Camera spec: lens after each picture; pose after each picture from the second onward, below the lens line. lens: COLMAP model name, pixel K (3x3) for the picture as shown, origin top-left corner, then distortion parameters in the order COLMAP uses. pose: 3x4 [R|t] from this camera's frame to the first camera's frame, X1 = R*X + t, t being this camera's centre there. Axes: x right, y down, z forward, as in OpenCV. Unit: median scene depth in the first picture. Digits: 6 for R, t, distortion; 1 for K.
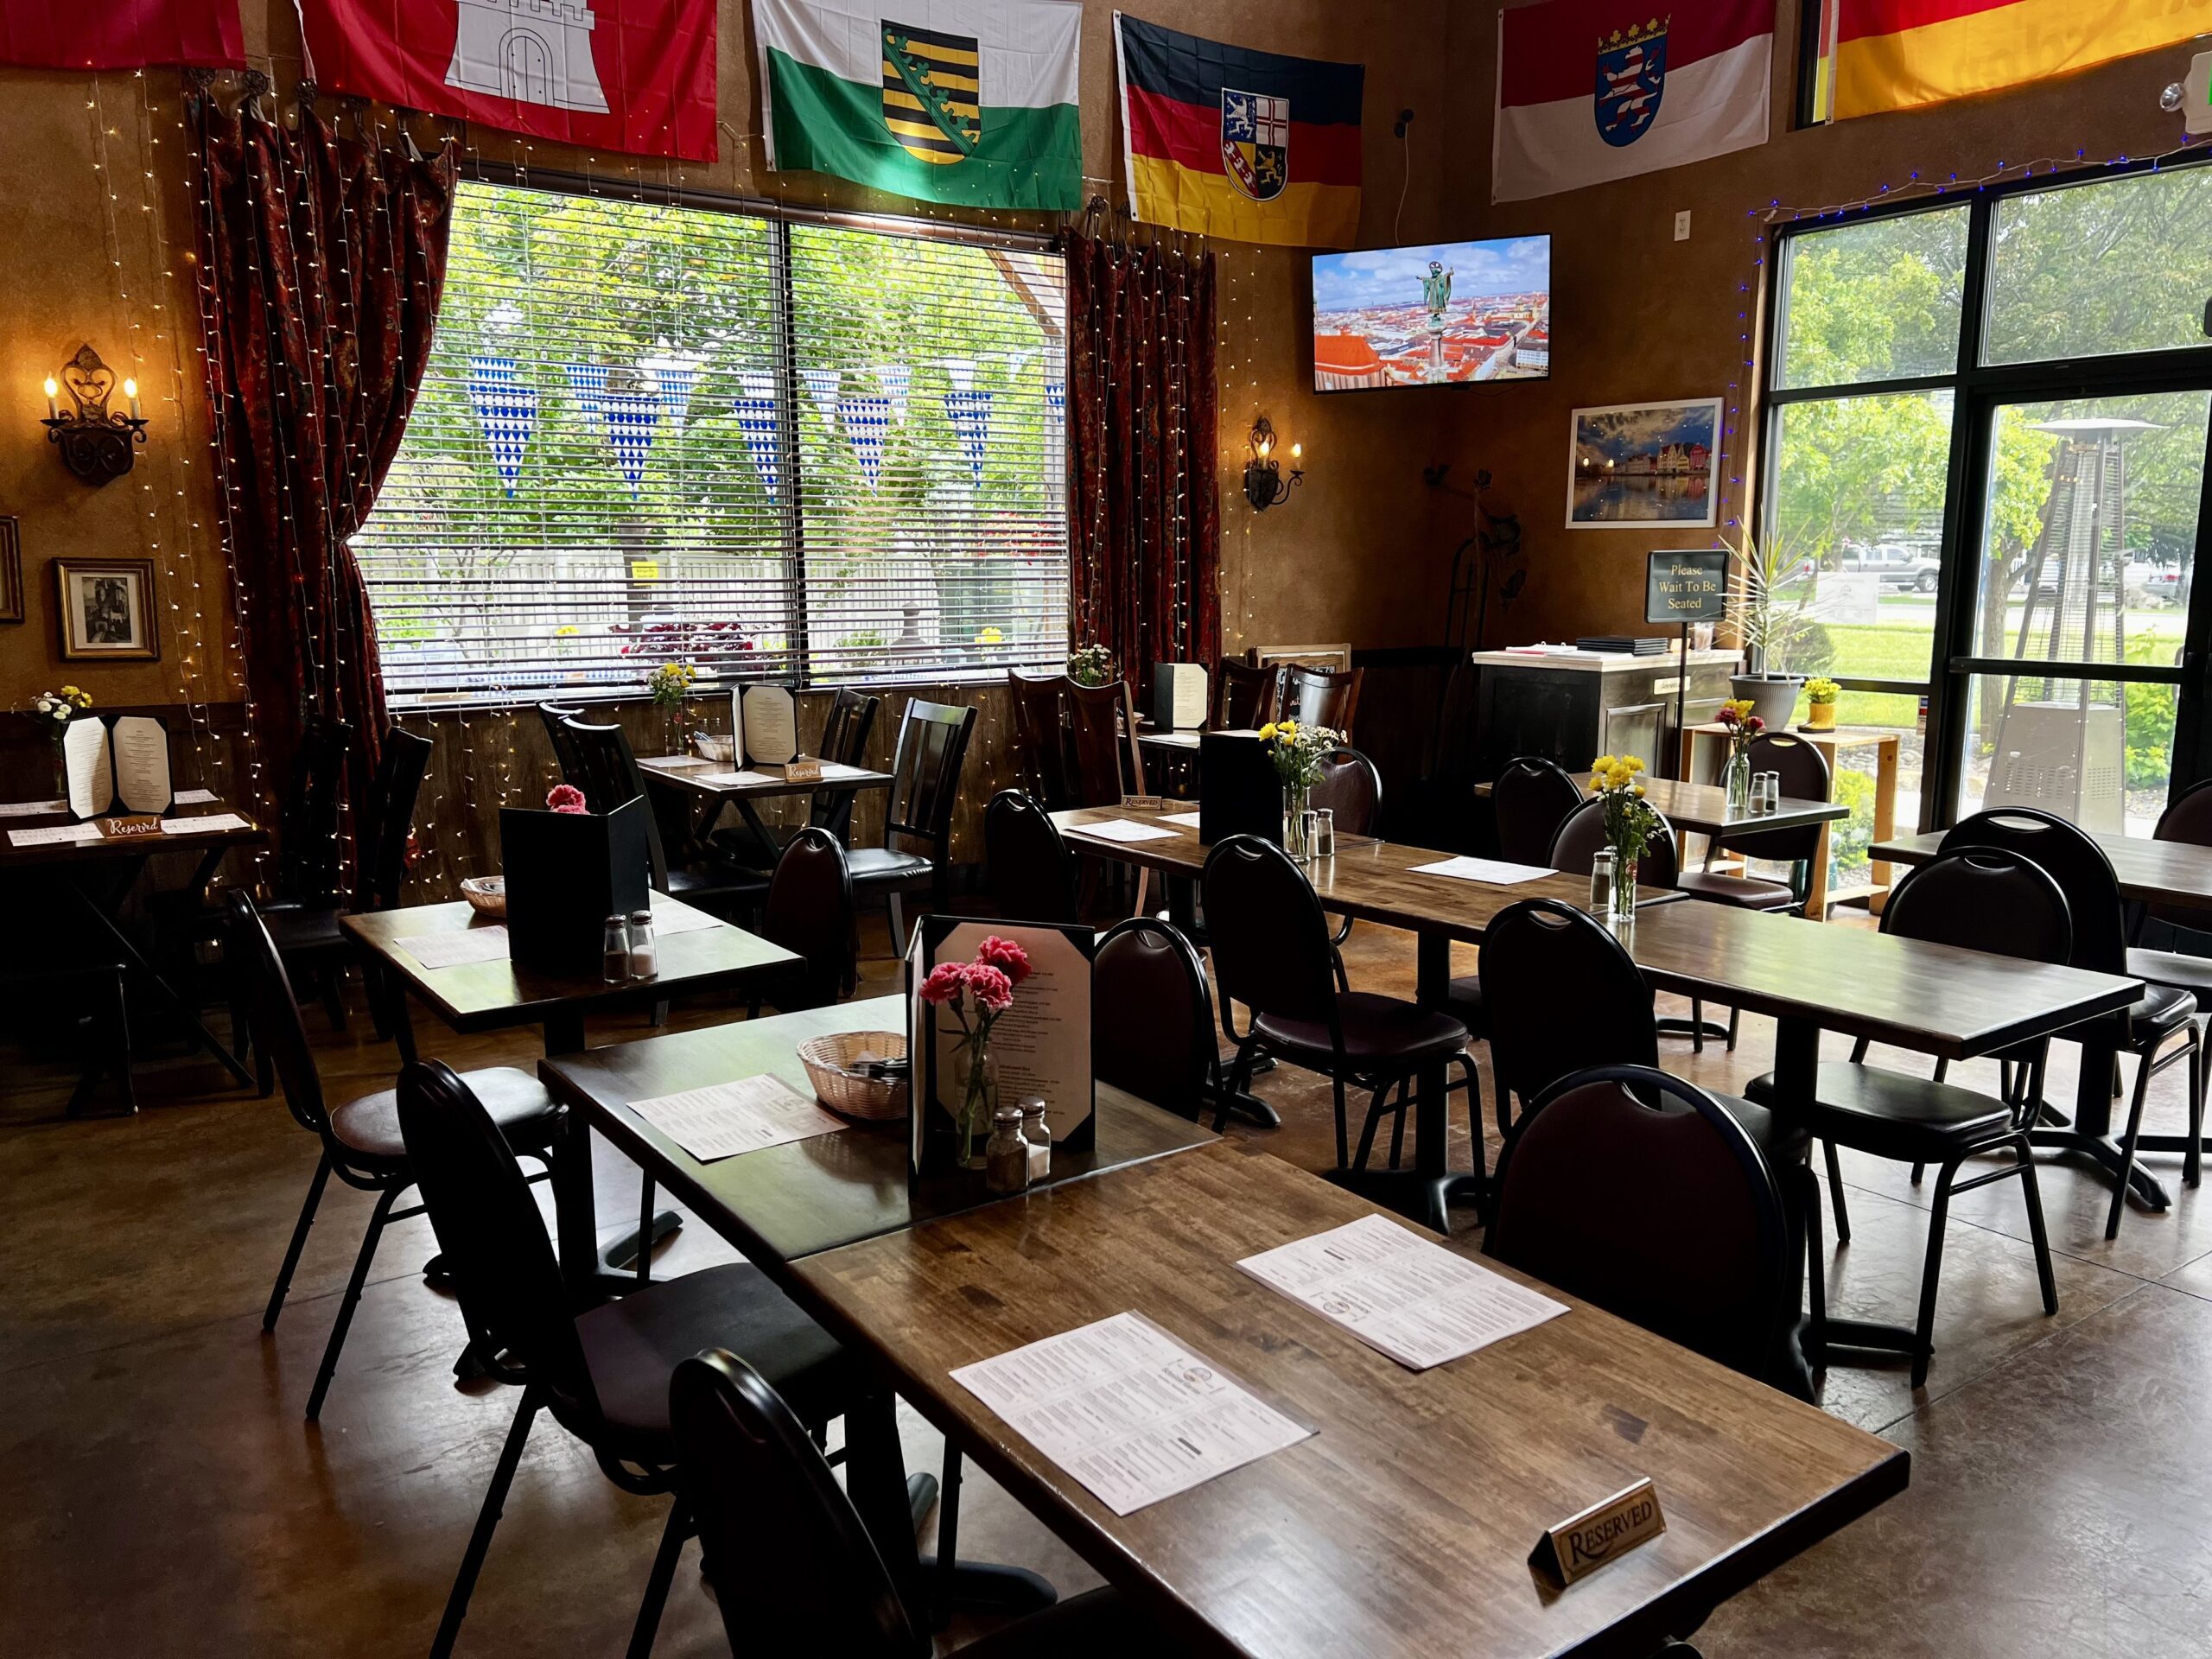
lens RADIAL K [[1668.7, 0, 1100.2], [0, 1668.7, 840.9], [0, 0, 1]] dist [0.076133, -0.084779]
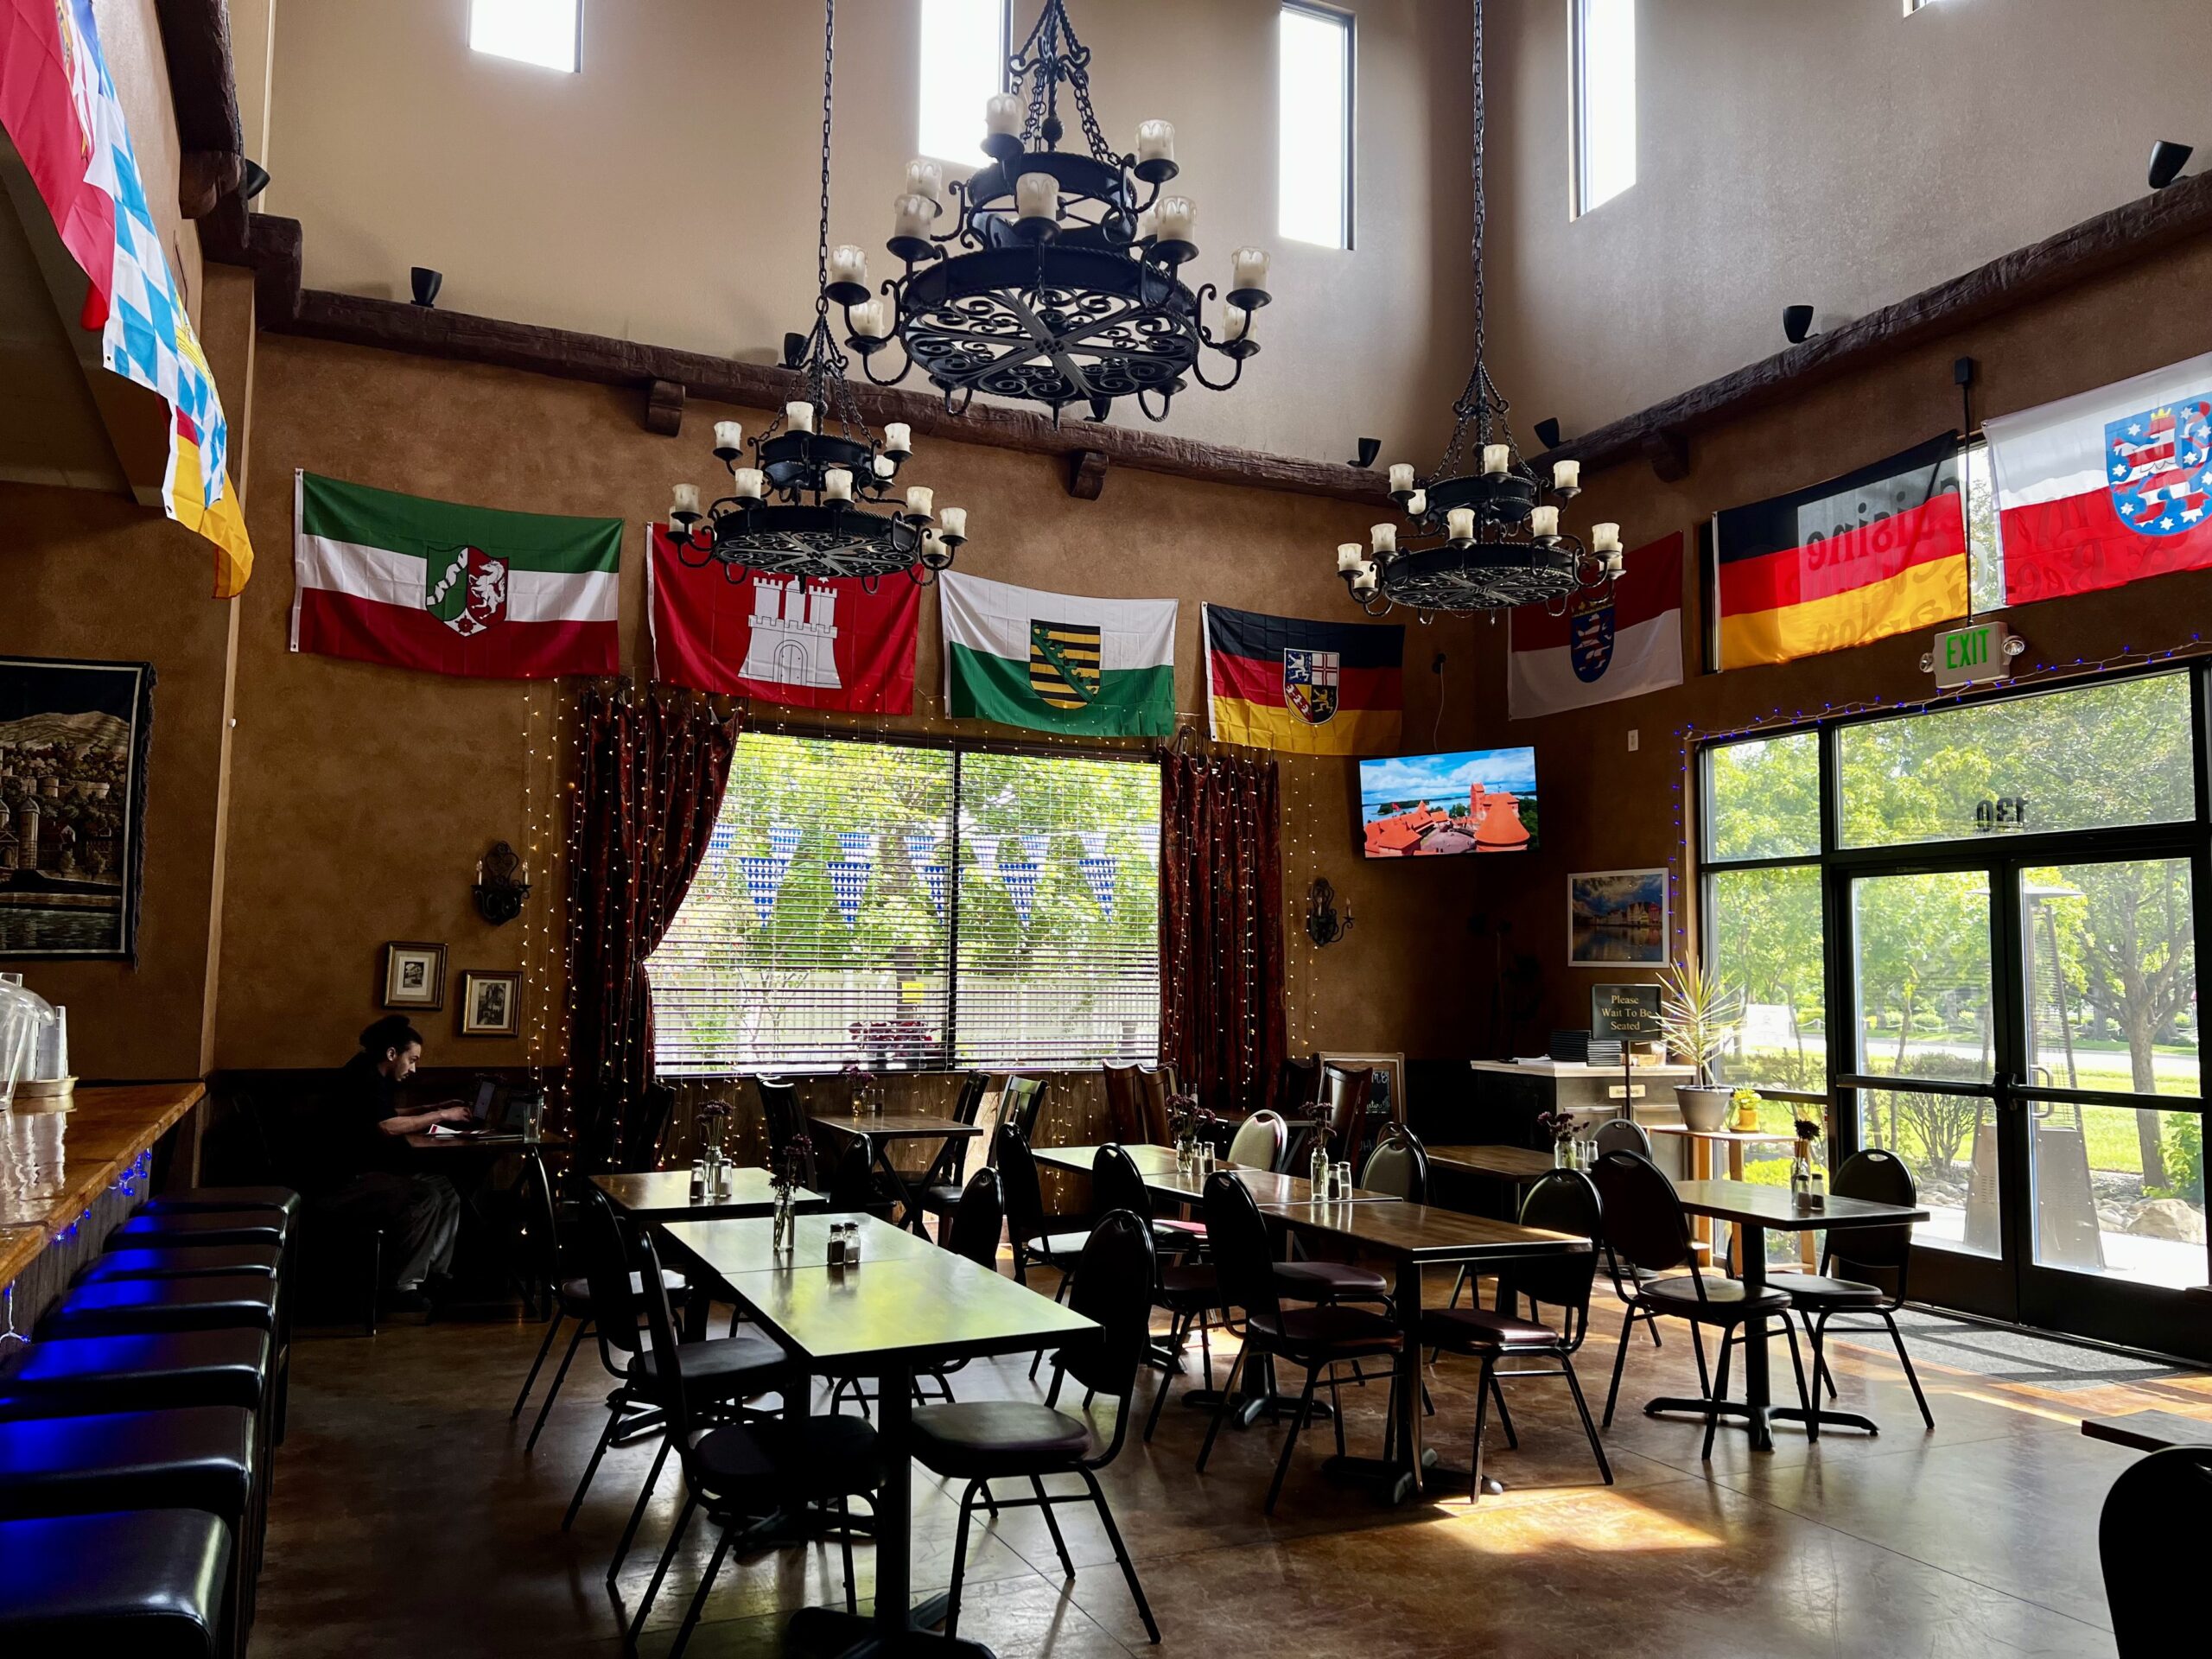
lens RADIAL K [[1668.7, 0, 1103.5], [0, 1668.7, 828.1], [0, 0, 1]] dist [0.076133, -0.084779]
pose [[0.981703, 0.000316, -0.190418, 0.203584], [-0.049461, 0.966099, -0.253391, 0.056283], [0.183882, 0.258173, 0.948438, -0.315812]]
